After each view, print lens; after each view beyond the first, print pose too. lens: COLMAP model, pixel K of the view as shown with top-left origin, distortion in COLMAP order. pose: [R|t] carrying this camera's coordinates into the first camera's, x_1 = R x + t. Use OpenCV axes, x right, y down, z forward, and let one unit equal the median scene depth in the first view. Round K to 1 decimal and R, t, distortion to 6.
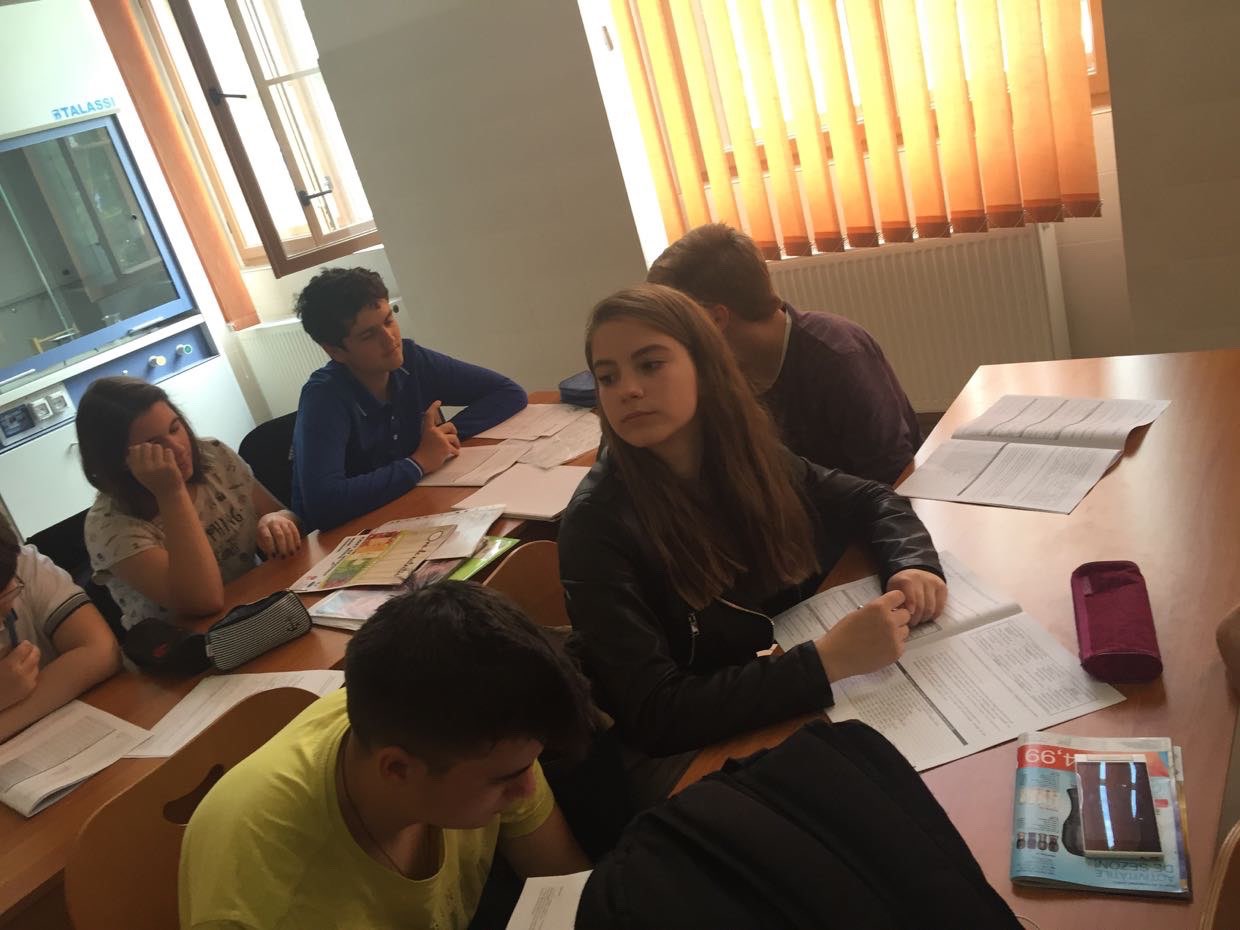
lens RADIAL K [[1047.7, 0, 620.5], [0, 1047.7, 464.2], [0, 0, 1]] dist [-0.006395, -0.001612]
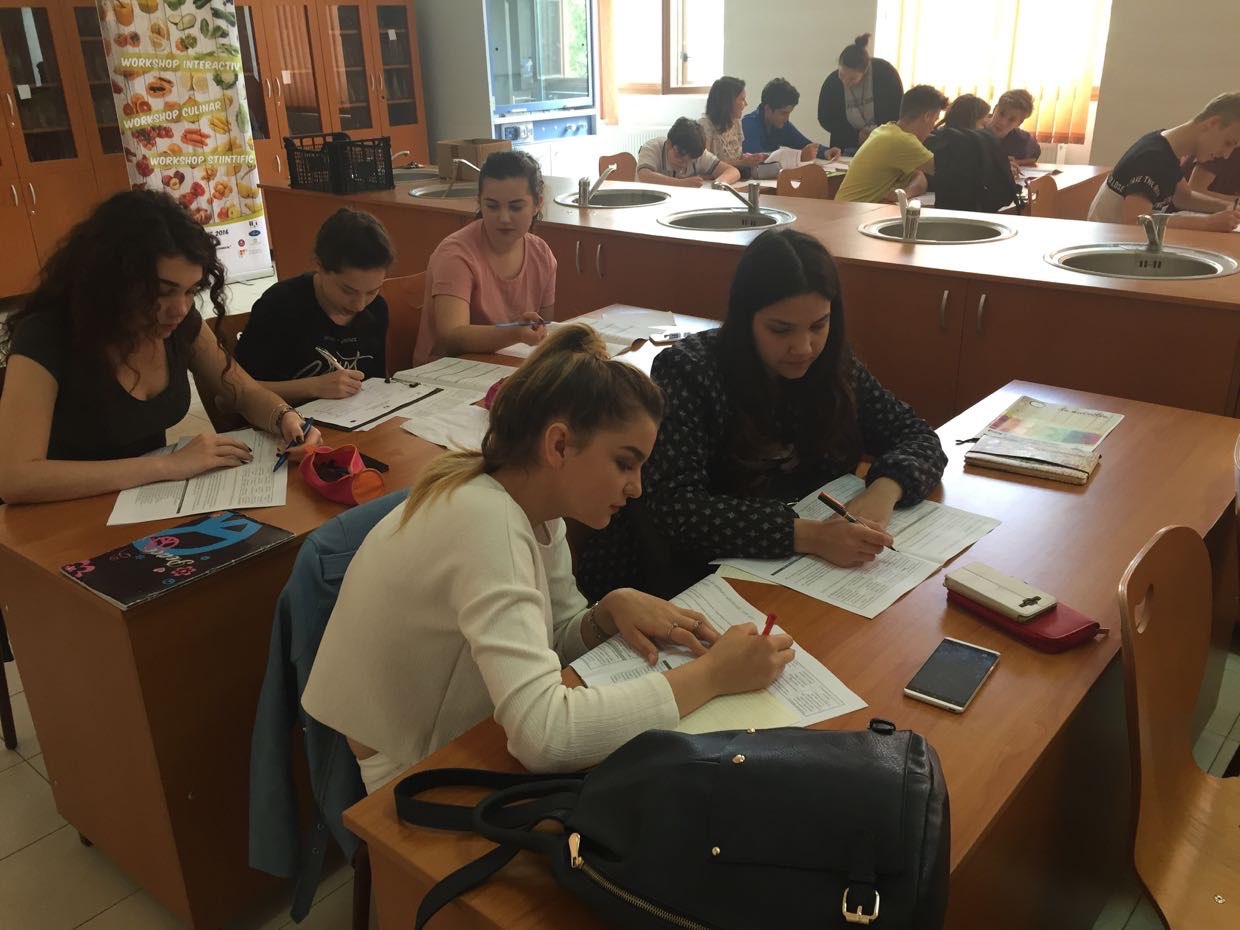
lens RADIAL K [[1047.7, 0, 619.9], [0, 1047.7, 465.9], [0, 0, 1]] dist [-0.006395, -0.001612]
pose [[0.968264, 0.234691, 0.085936, -0.378061], [-0.234986, 0.971975, -0.006812, 0.463479], [-0.085127, -0.013598, 0.996277, -0.820011]]
